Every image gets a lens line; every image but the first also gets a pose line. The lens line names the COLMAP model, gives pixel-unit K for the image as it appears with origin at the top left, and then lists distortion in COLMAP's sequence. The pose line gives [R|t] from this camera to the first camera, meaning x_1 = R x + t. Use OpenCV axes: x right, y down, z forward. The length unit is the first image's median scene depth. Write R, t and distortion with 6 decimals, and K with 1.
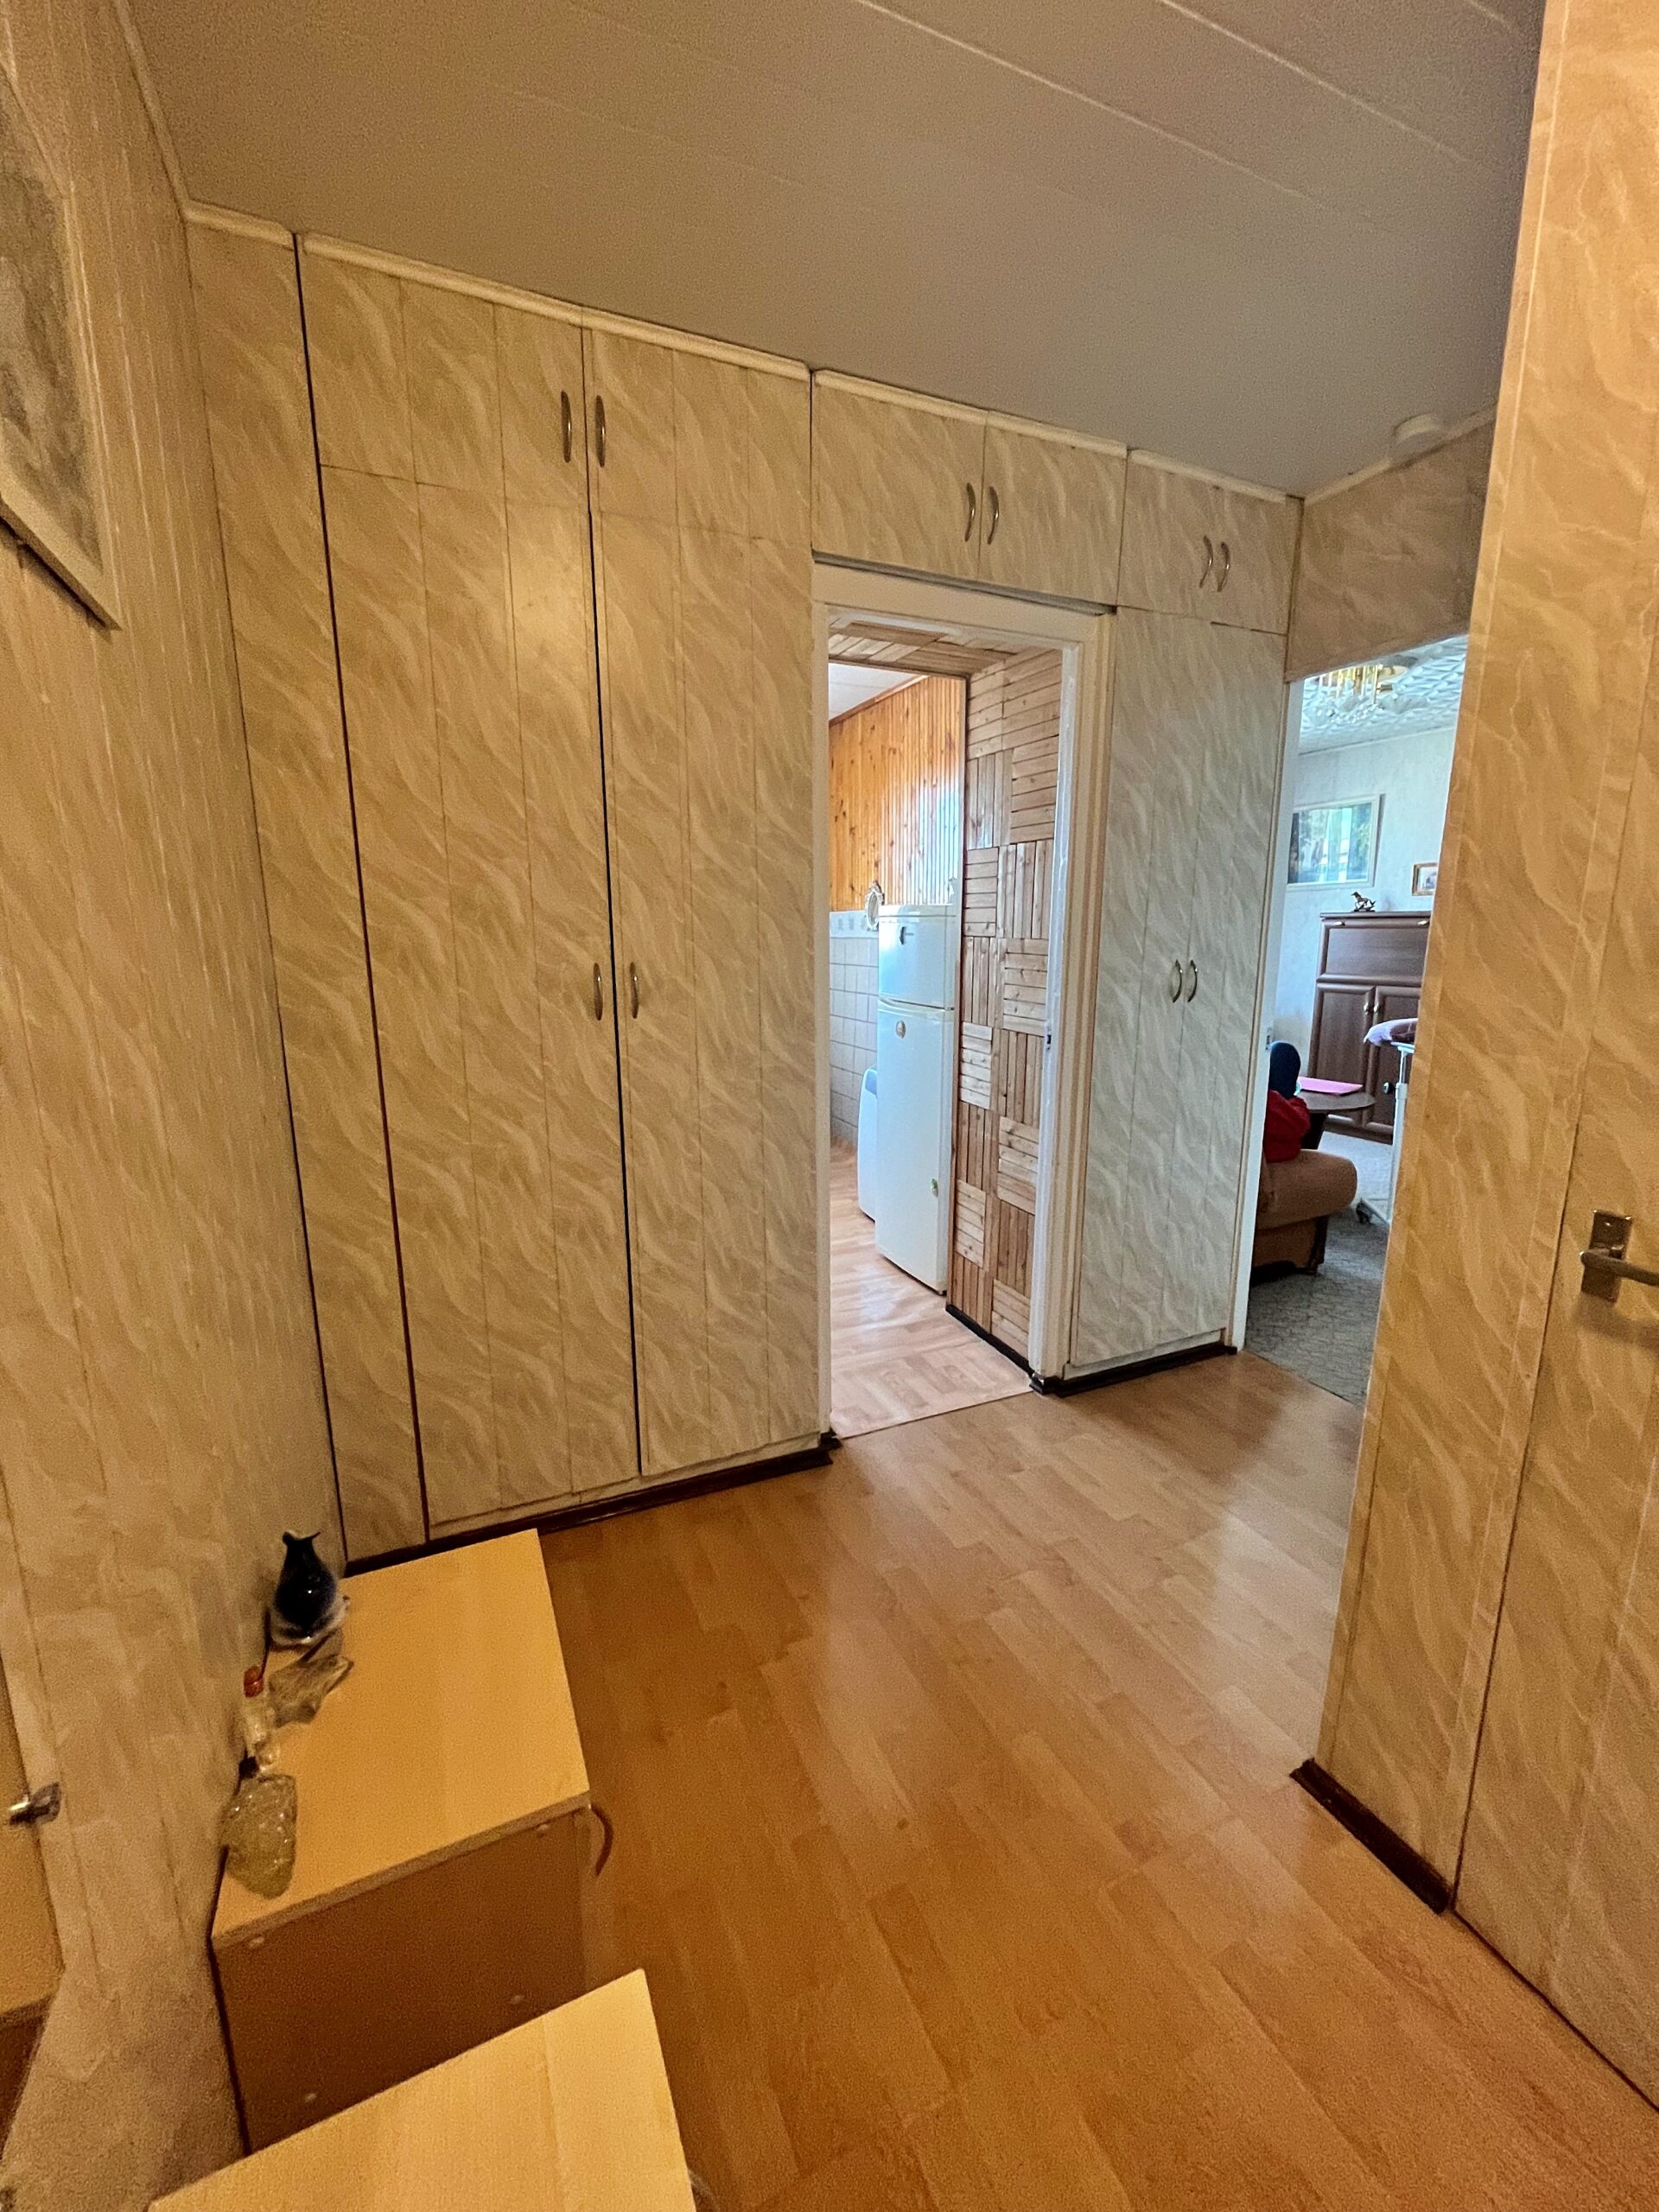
lens RADIAL K [[895.7, 0, 831.4], [0, 895.7, 1103.0], [0, 0, 1]] dist [-0.004463, 0.001470]
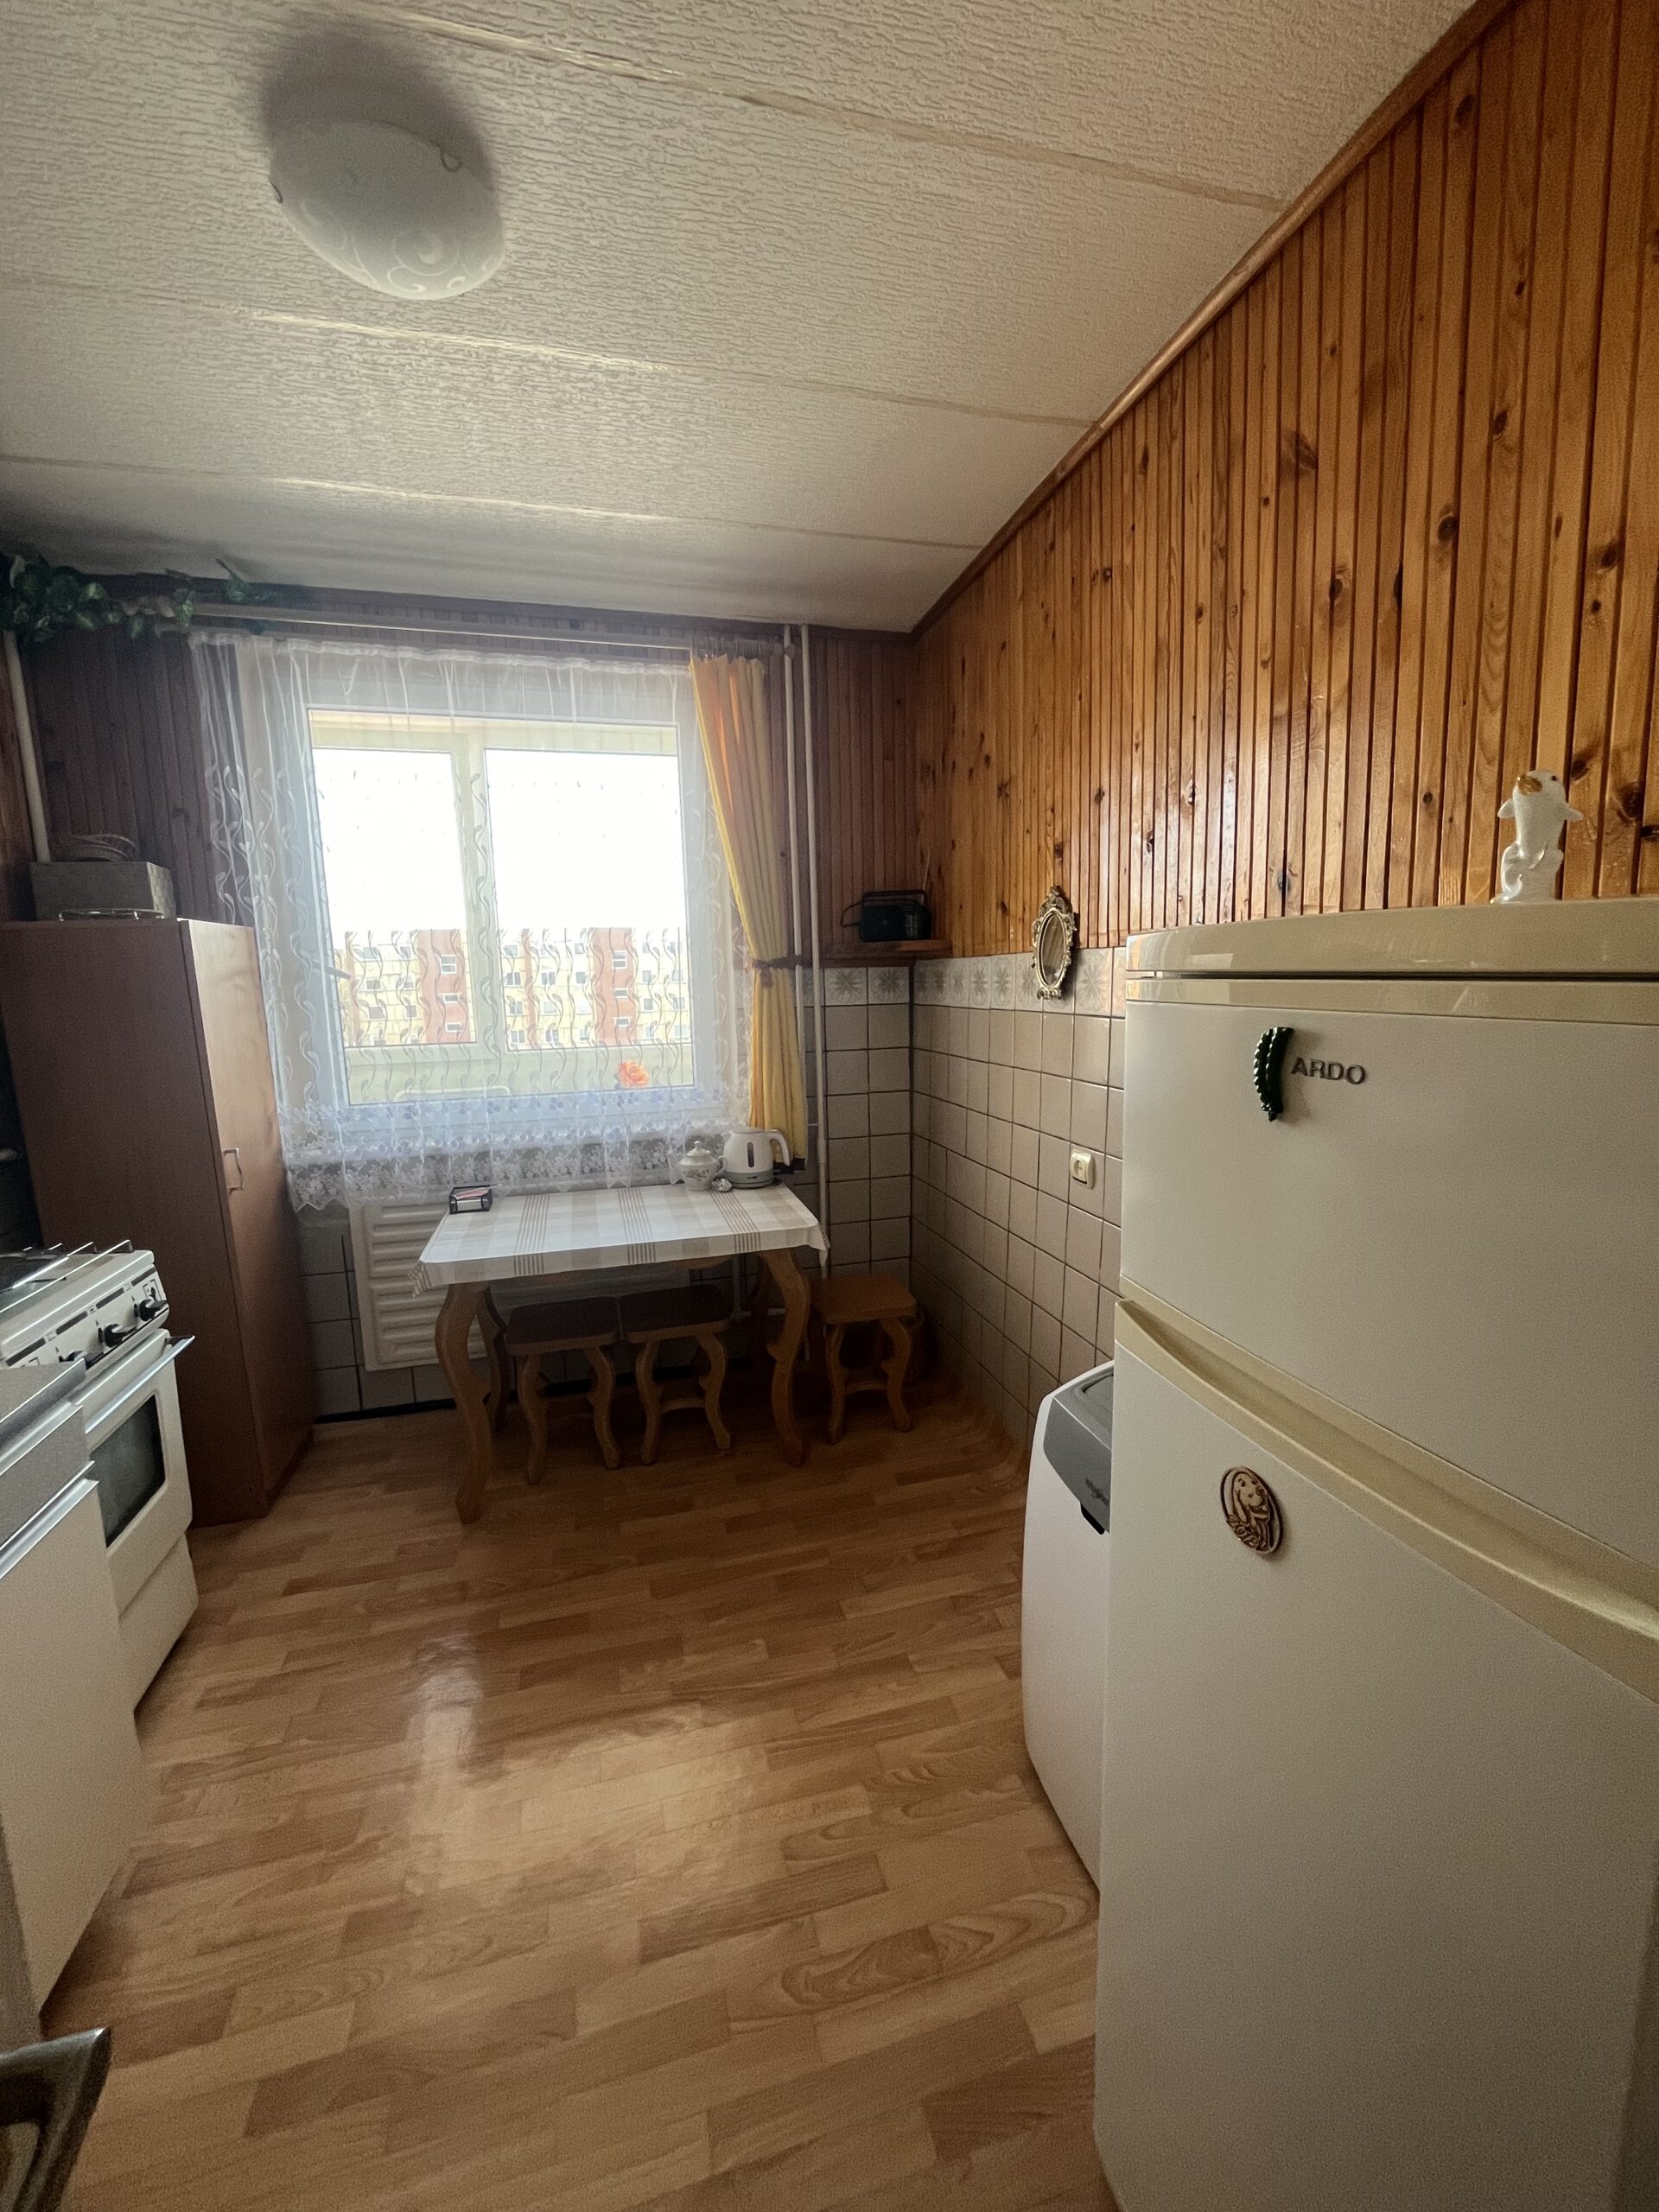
lens RADIAL K [[895.7, 0, 837.0], [0, 895.7, 1103.7], [0, 0, 1]] dist [-0.004463, 0.001470]
pose [[0.988761, -0.003214, -0.149469, 0.006471], [-0.004627, 0.998632, -0.052080, -0.113147], [0.149432, 0.052186, 0.987394, 0.532990]]
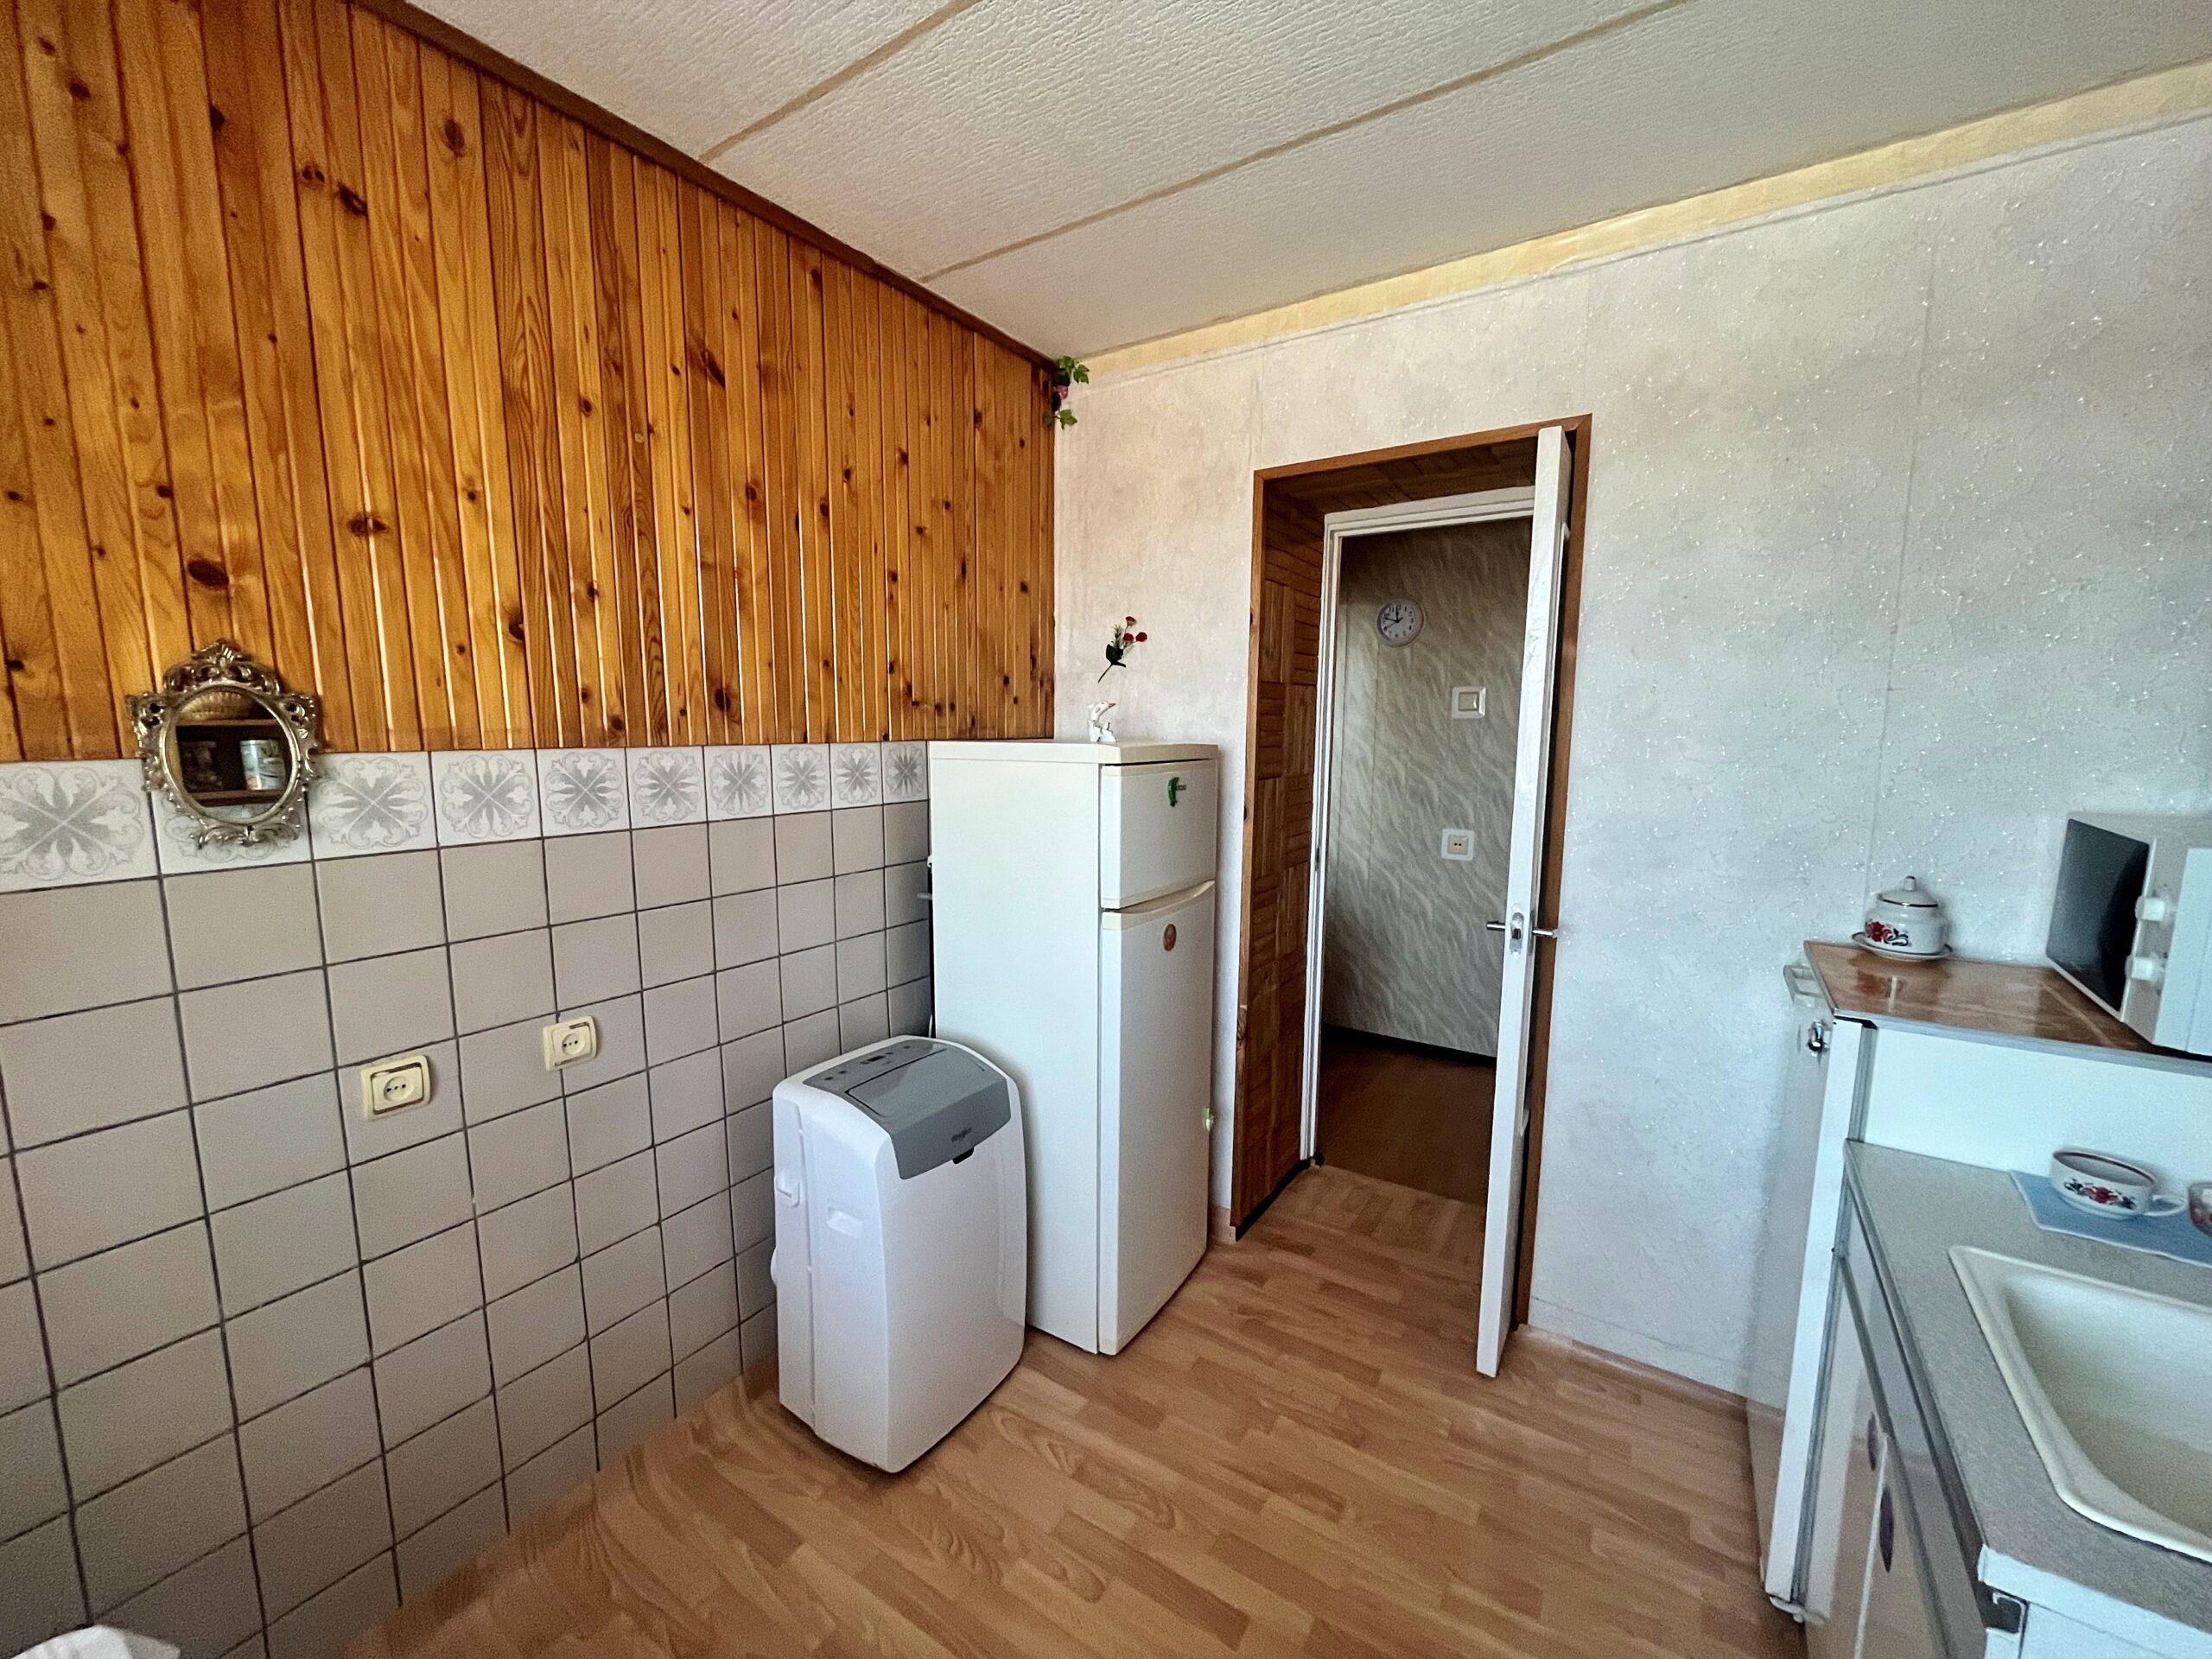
lens RADIAL K [[895.7, 0, 1098.4], [0, 895.7, 830.5], [0, 0, 1]] dist [-0.004463, 0.001470]
pose [[-0.537637, -0.107274, 0.836325, -0.290301], [0.166787, 0.958745, 0.230197, -0.211925], [-0.826516, 0.263251, -0.497565, 0.921462]]
